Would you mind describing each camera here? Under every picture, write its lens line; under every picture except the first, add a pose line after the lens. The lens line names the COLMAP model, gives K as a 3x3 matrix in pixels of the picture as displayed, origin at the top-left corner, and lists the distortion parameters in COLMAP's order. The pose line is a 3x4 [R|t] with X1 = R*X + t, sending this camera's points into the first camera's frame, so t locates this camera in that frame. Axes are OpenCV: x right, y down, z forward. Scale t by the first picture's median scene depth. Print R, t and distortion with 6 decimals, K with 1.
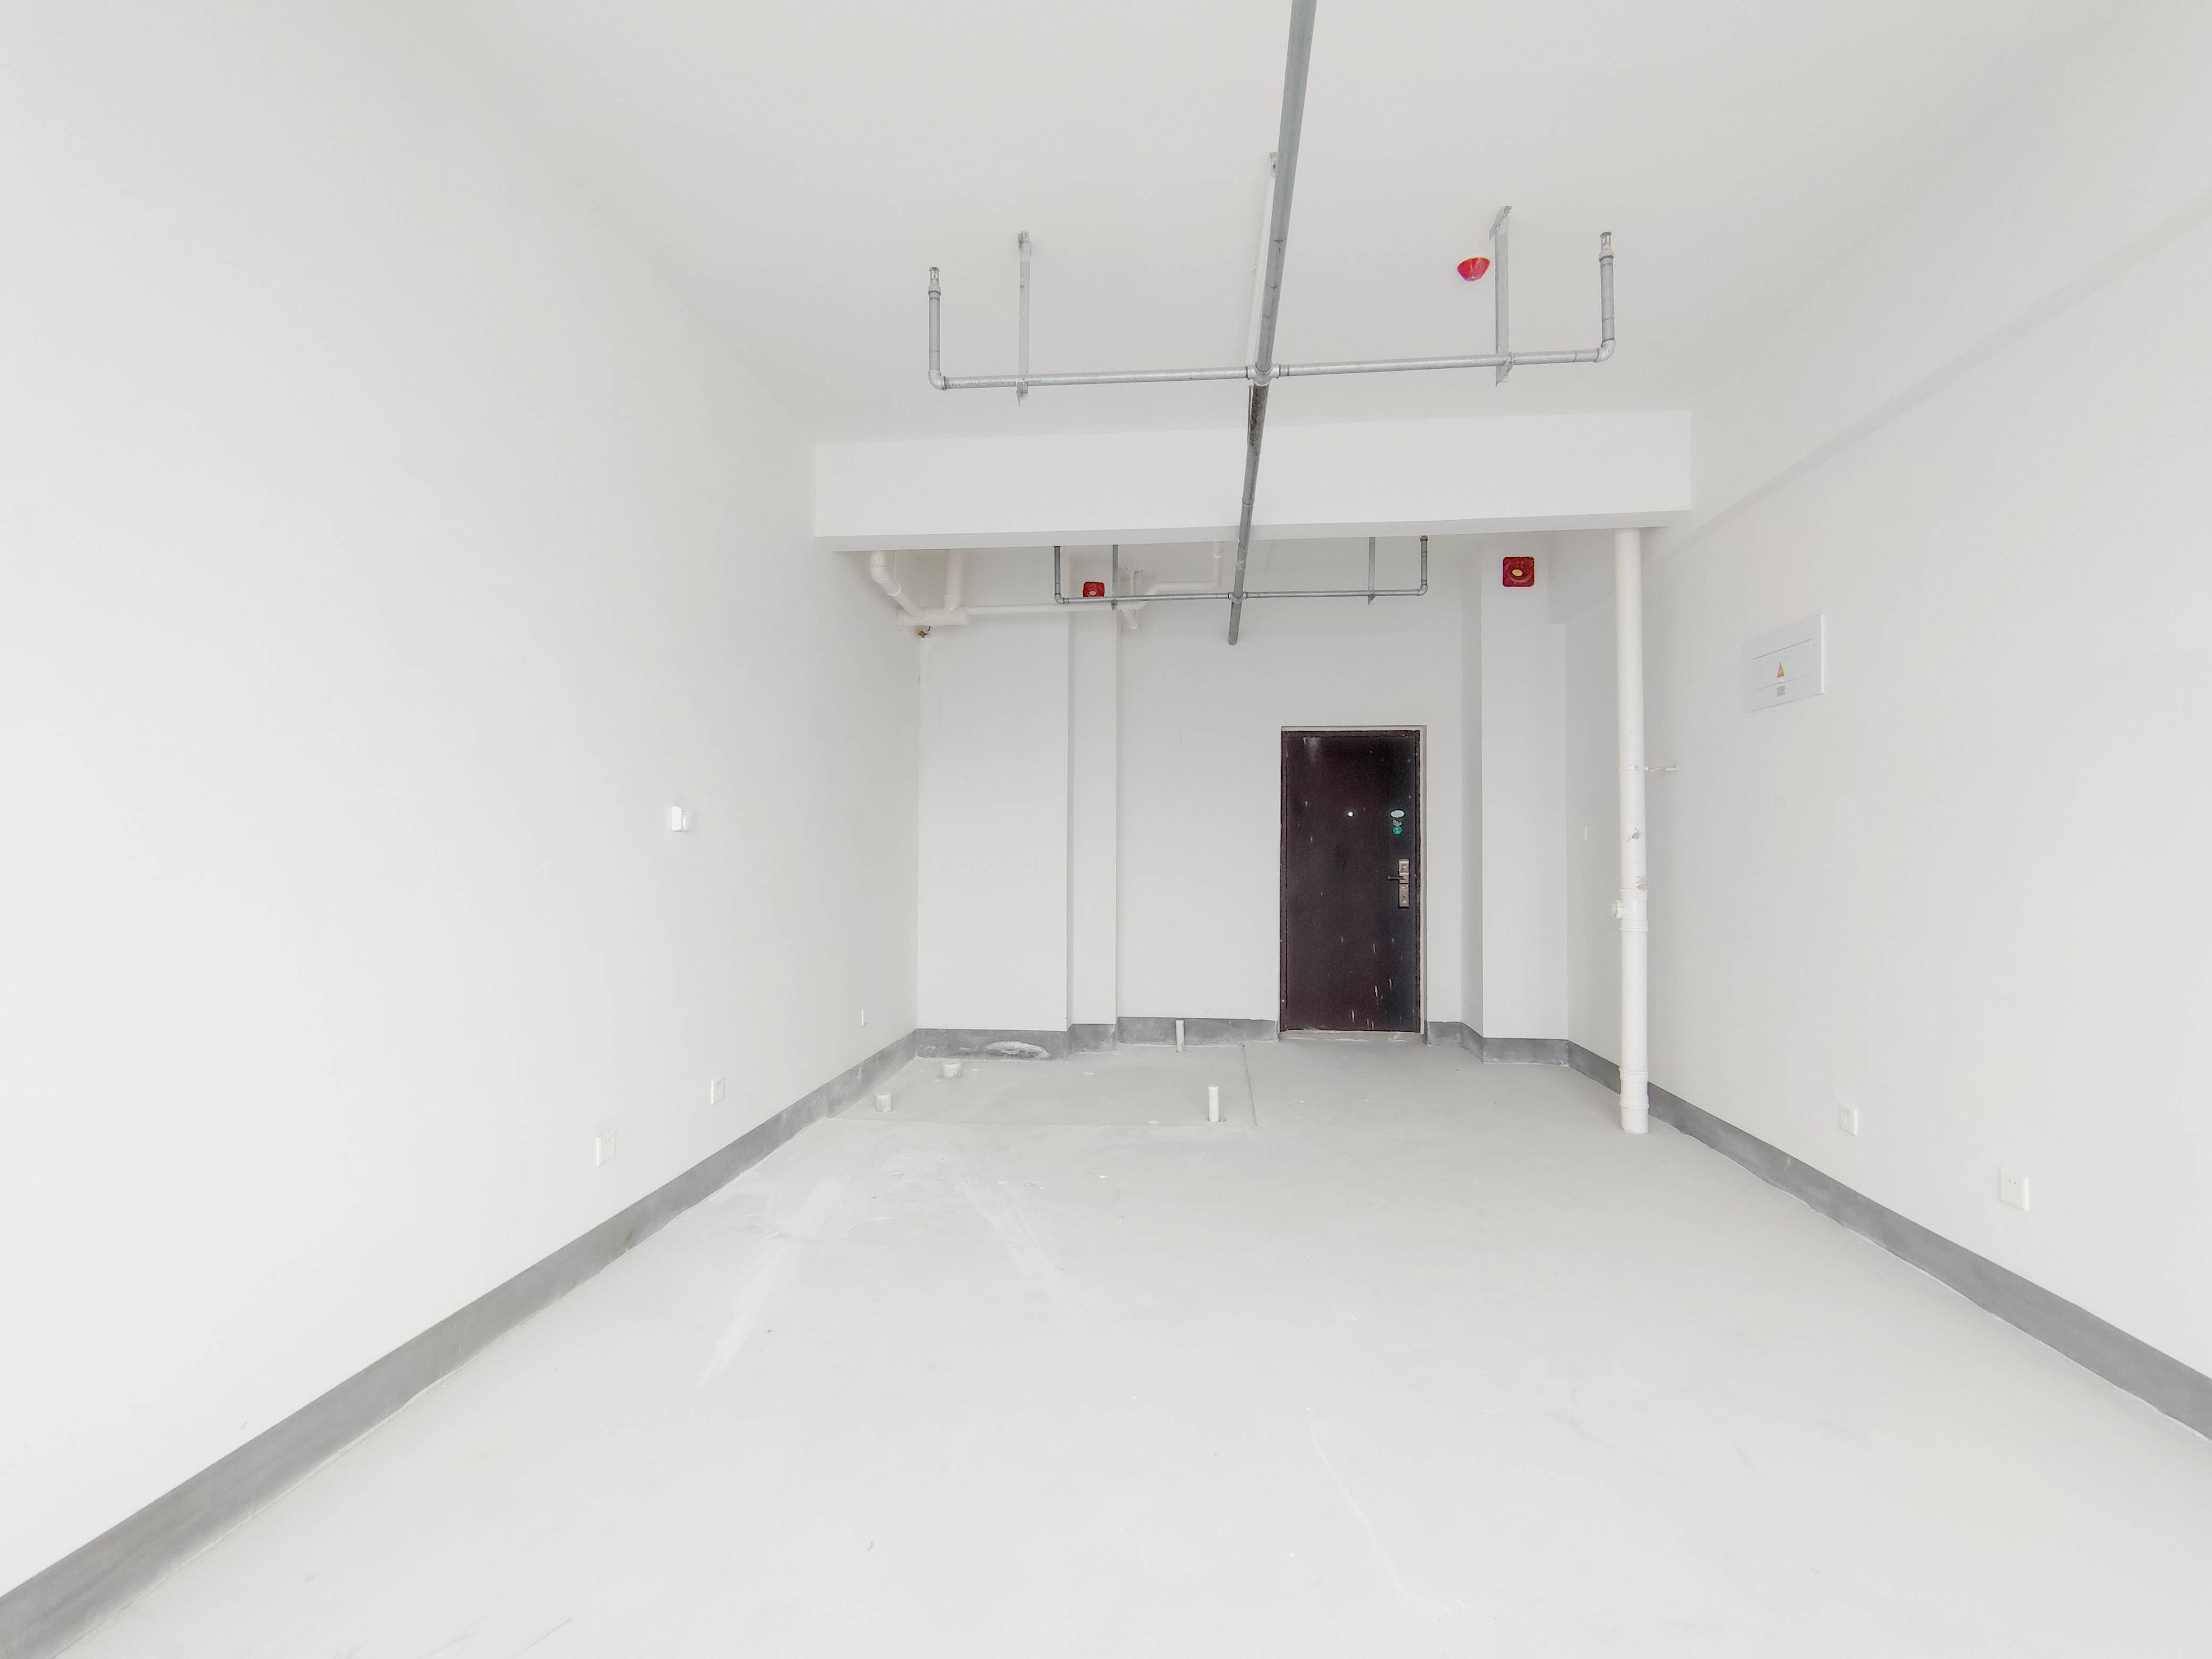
lens RADIAL K [[1026.8, 0, 1113.8], [0, 1026.8, 832.6], [0, 0, 1]] dist [-0.002935, 0.000599]
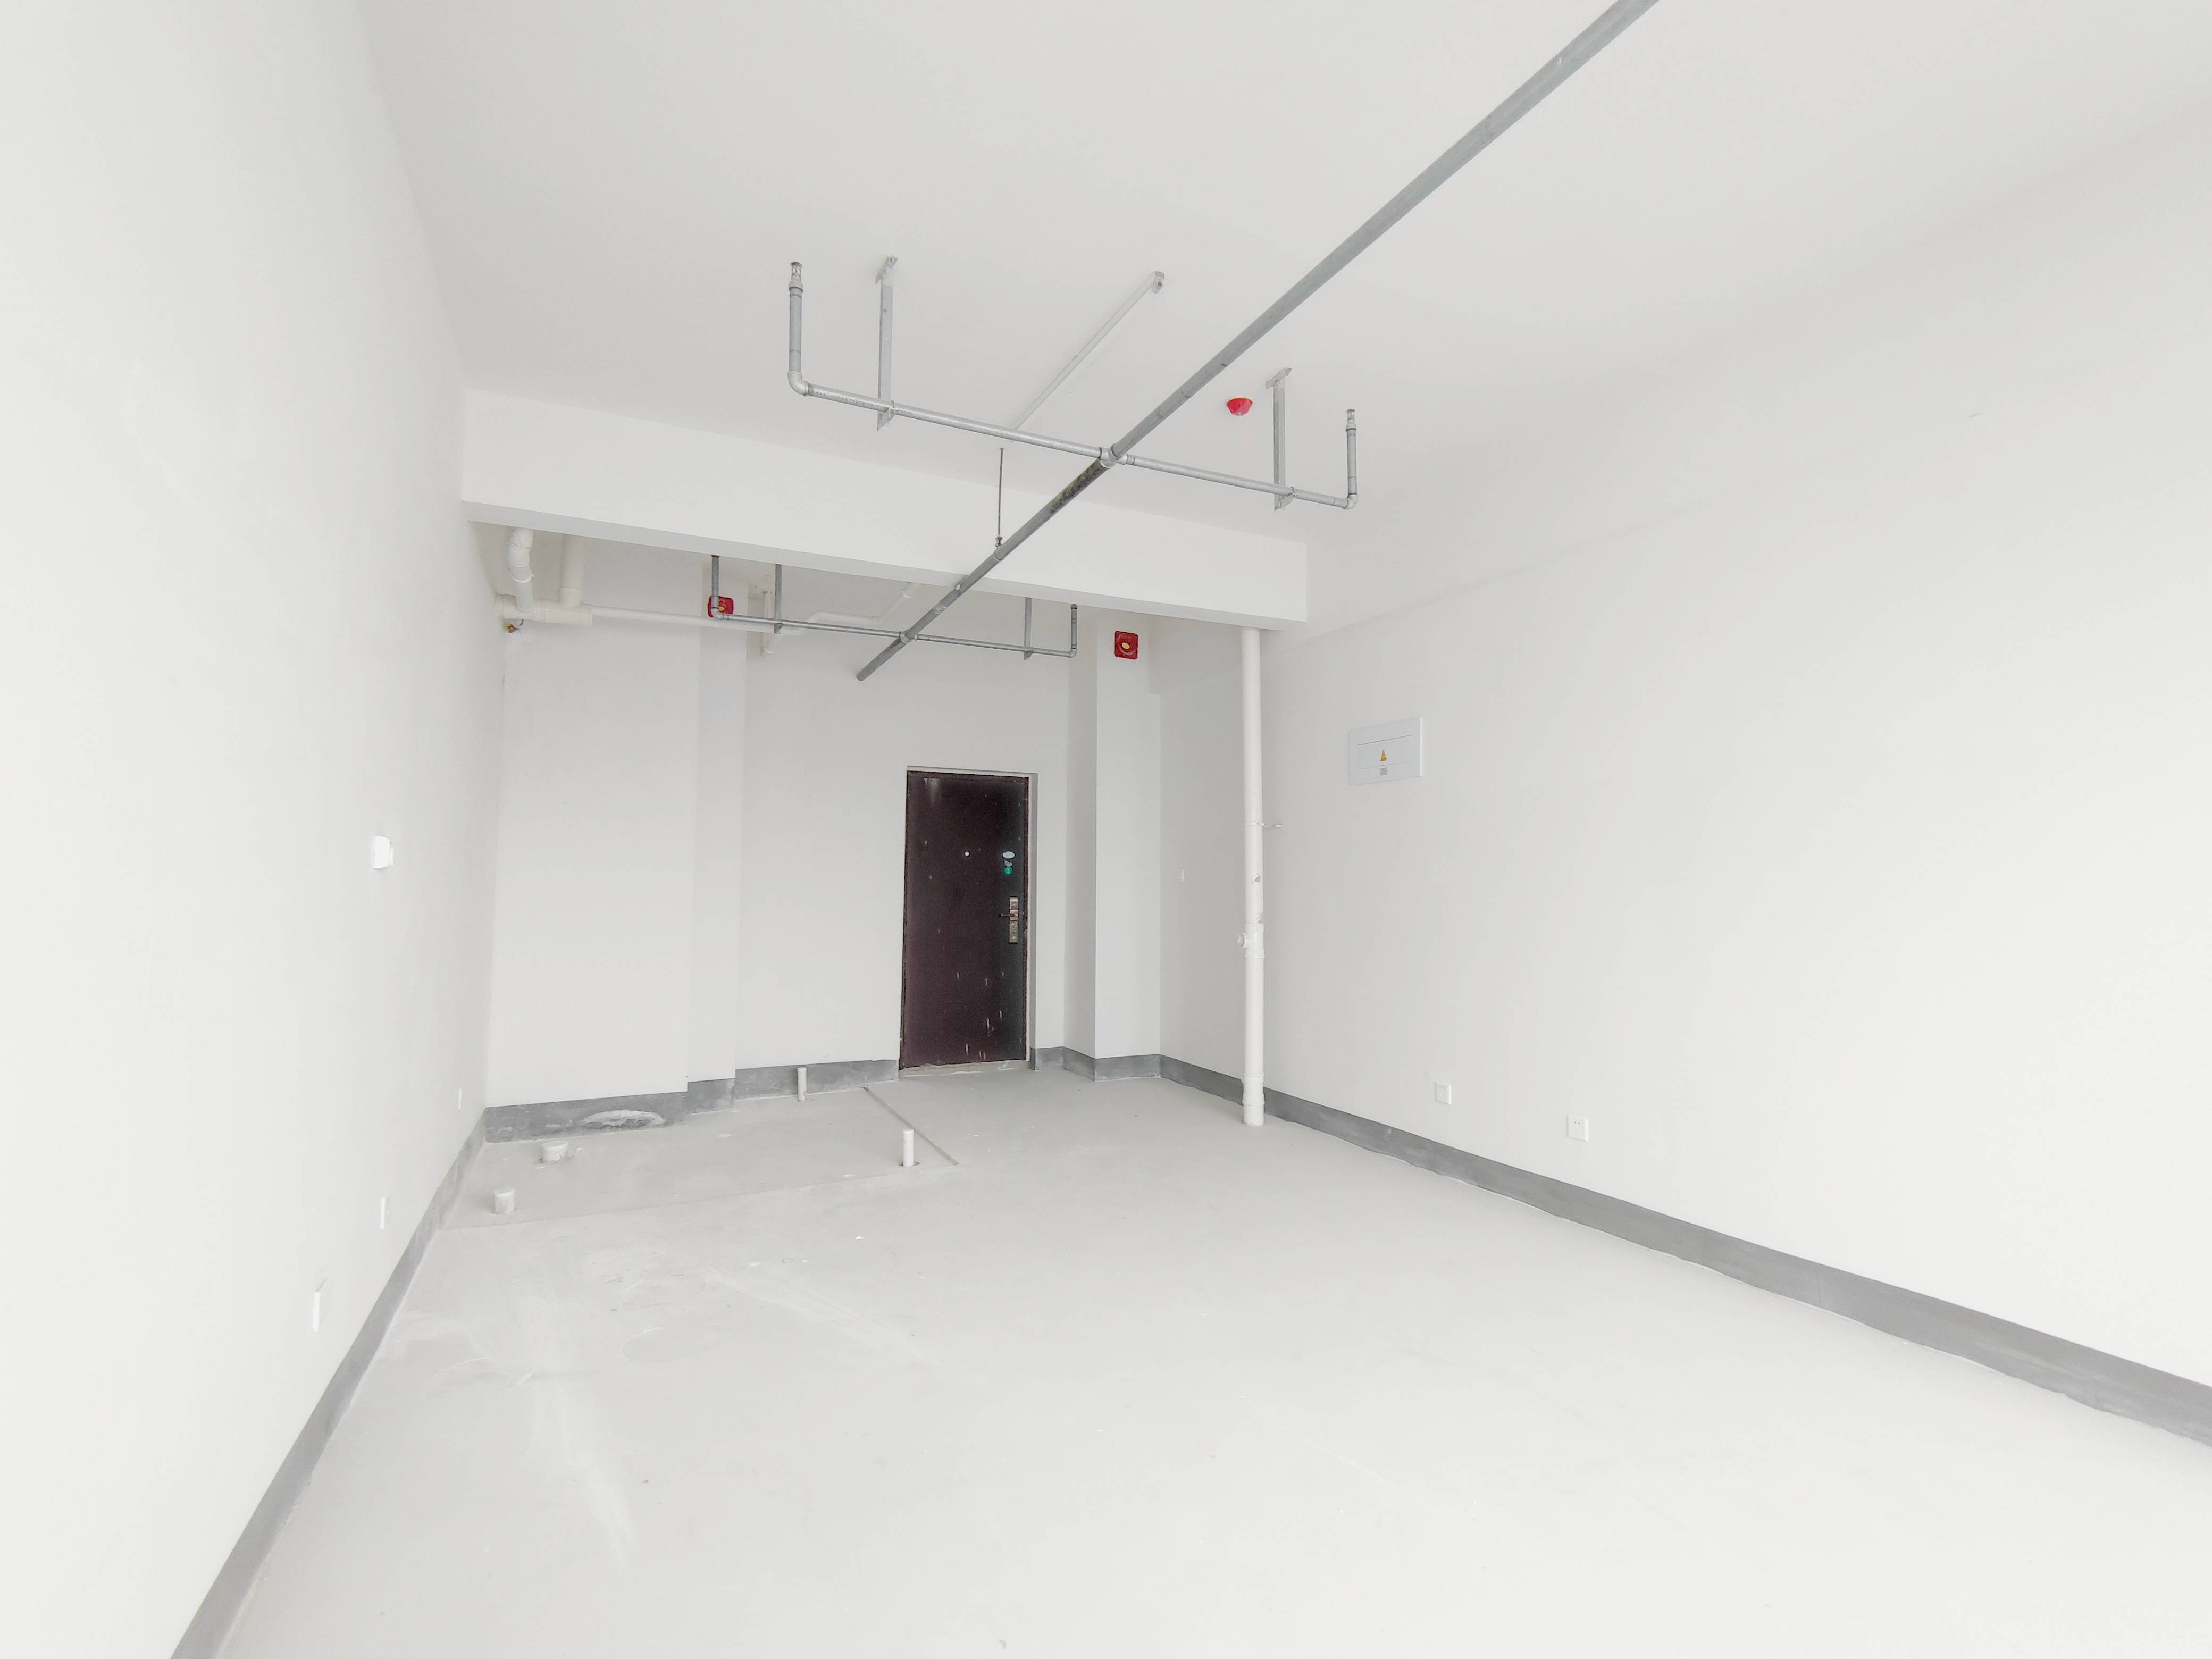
lens RADIAL K [[1026.8, 0, 1109.5], [0, 1026.8, 830.4], [0, 0, 1]] dist [-0.002935, 0.000599]
pose [[0.849831, 0.031471, 0.526114, -0.233989], [-0.013871, 0.999205, -0.037365, -0.005947], [-0.526872, 0.024456, 0.849593, 0.046982]]
